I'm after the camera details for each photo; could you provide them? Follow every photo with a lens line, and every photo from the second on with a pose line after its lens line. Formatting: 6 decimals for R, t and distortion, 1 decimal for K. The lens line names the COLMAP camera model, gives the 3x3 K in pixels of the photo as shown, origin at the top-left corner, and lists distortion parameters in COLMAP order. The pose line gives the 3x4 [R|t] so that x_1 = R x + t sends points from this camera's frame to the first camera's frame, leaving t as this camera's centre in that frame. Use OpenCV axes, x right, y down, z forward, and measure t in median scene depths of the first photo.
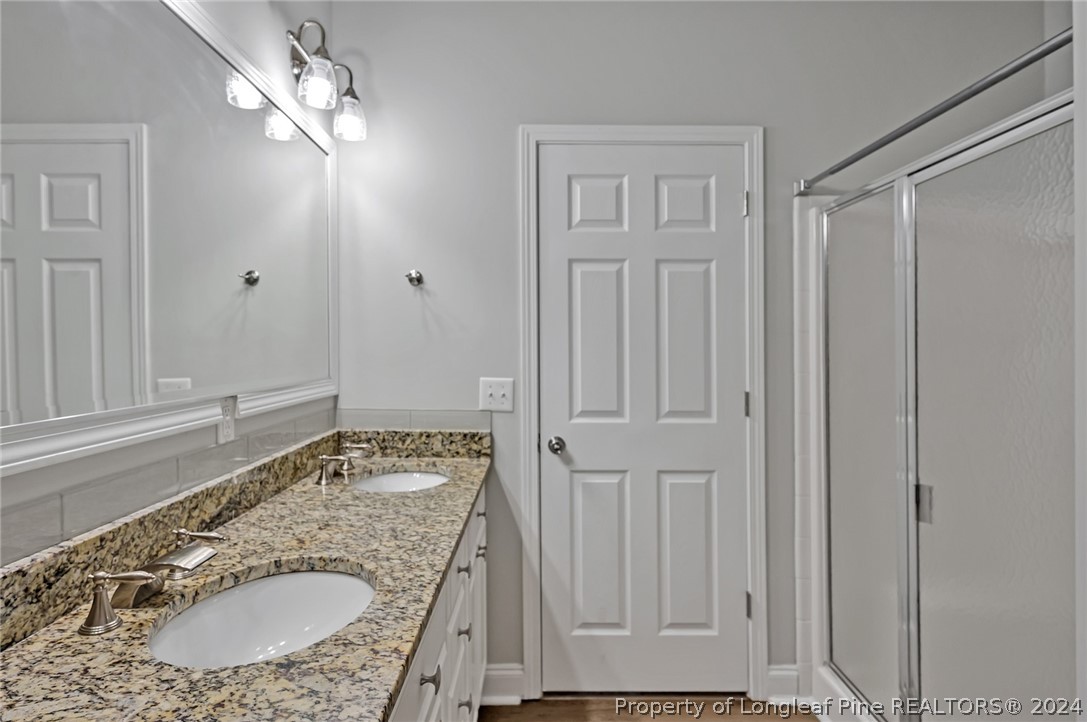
lens RADIAL K [[485.9, 0, 545.1], [0, 485.9, 346.6], [0, 0, 1]] dist [0.001079, 0.000067]
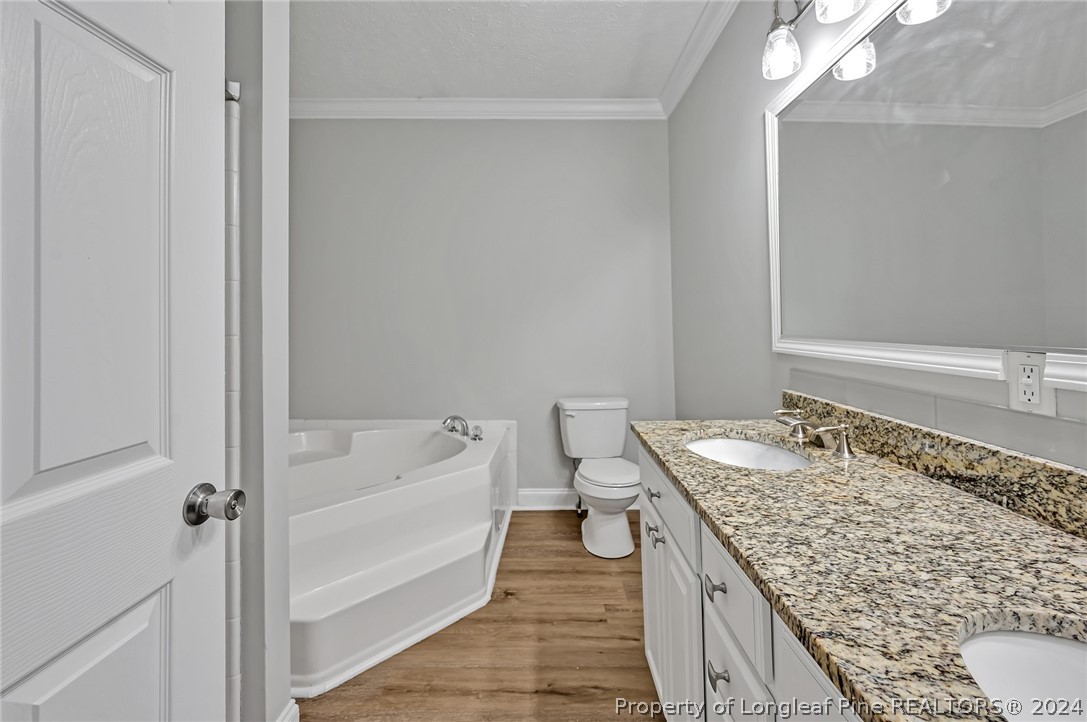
lens RADIAL K [[485.9, 0, 545.1], [0, 485.9, 346.6], [0, 0, 1]] dist [0.001079, 0.000067]
pose [[-0.999963, 0.001484, 0.008531, 0.112604], [0.001799, 0.999312, 0.037040, 0.084297], [-0.008470, 0.037054, -0.999277, 2.251630]]
